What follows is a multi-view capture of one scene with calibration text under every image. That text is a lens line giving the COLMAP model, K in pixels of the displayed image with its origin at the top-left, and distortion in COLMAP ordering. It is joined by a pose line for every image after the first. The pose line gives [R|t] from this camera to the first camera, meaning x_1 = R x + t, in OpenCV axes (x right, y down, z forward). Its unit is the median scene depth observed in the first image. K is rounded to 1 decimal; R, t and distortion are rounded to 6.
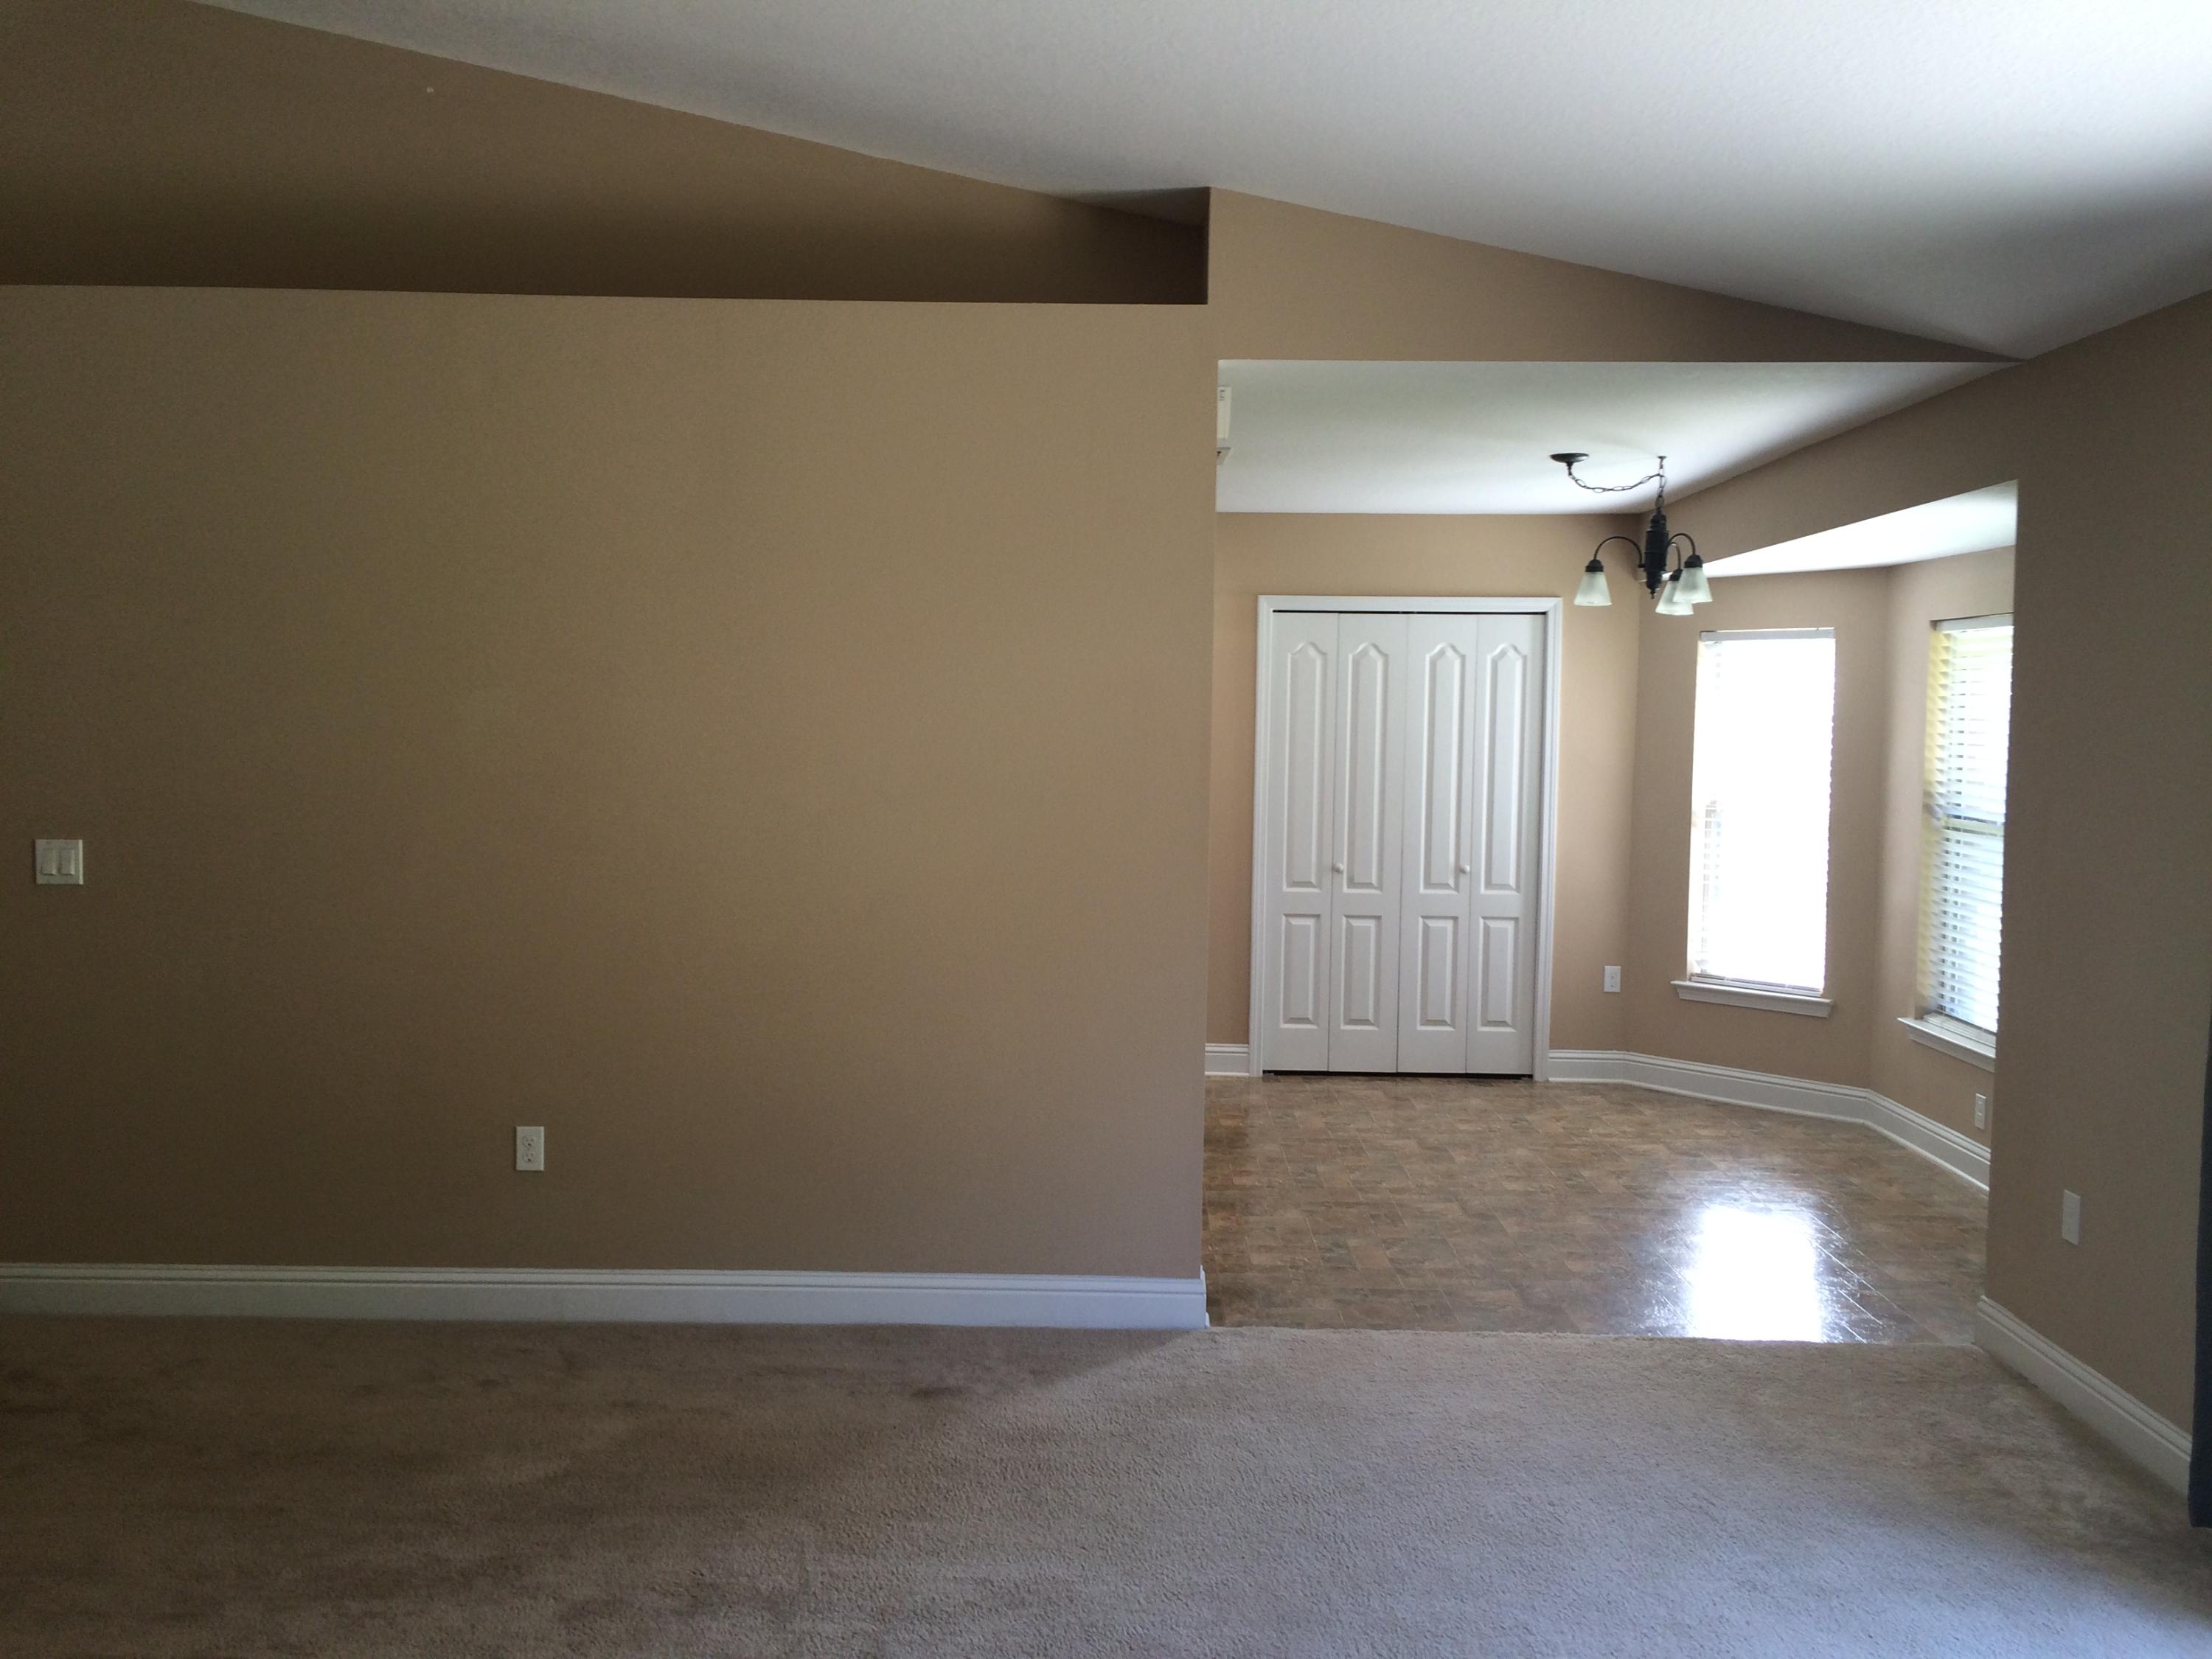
lens RADIAL K [[1875.5, 0, 1090.8], [0, 1875.5, 816.7], [0, 0, 1]] dist [0.083994, -0.104704]
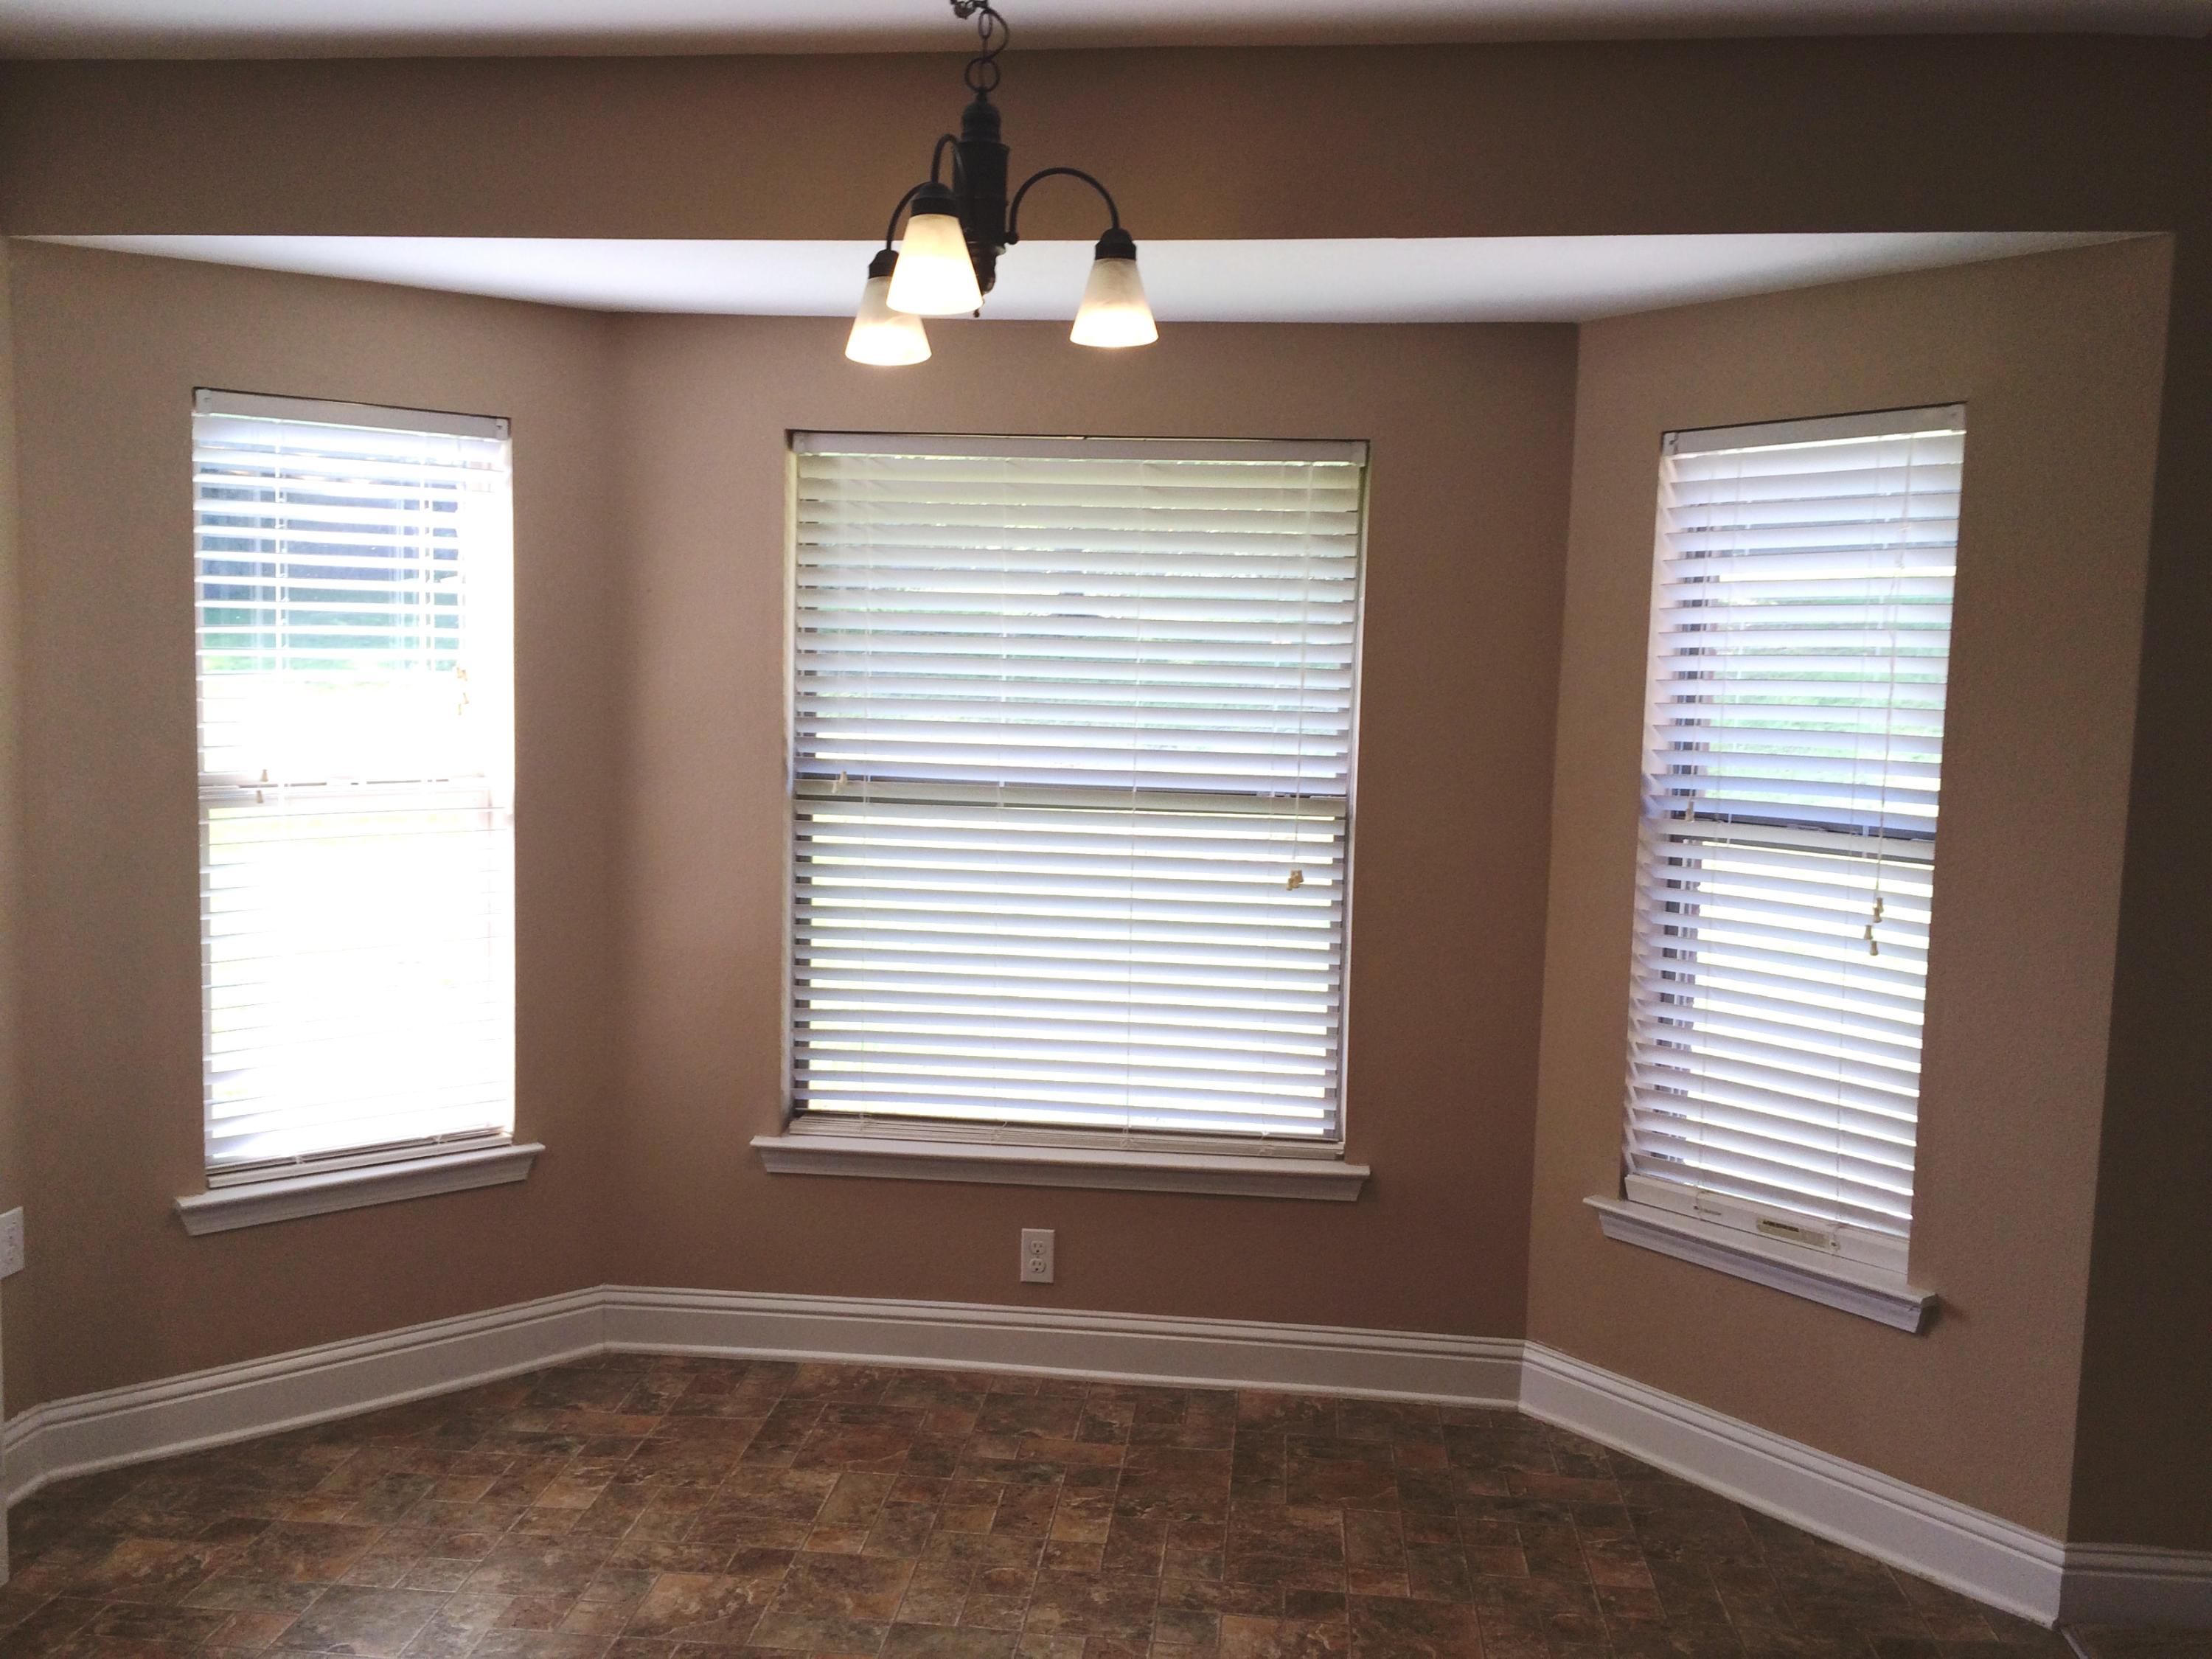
lens RADIAL K [[1875.5, 0, 1103.8], [0, 1875.5, 833.6], [0, 0, 1]] dist [0.083994, -0.104704]
pose [[0.070891, -0.110683, 0.991324, -0.102177], [0.026567, 0.993682, 0.109046, -0.040117], [-0.997130, 0.018606, 0.073383, 0.801728]]
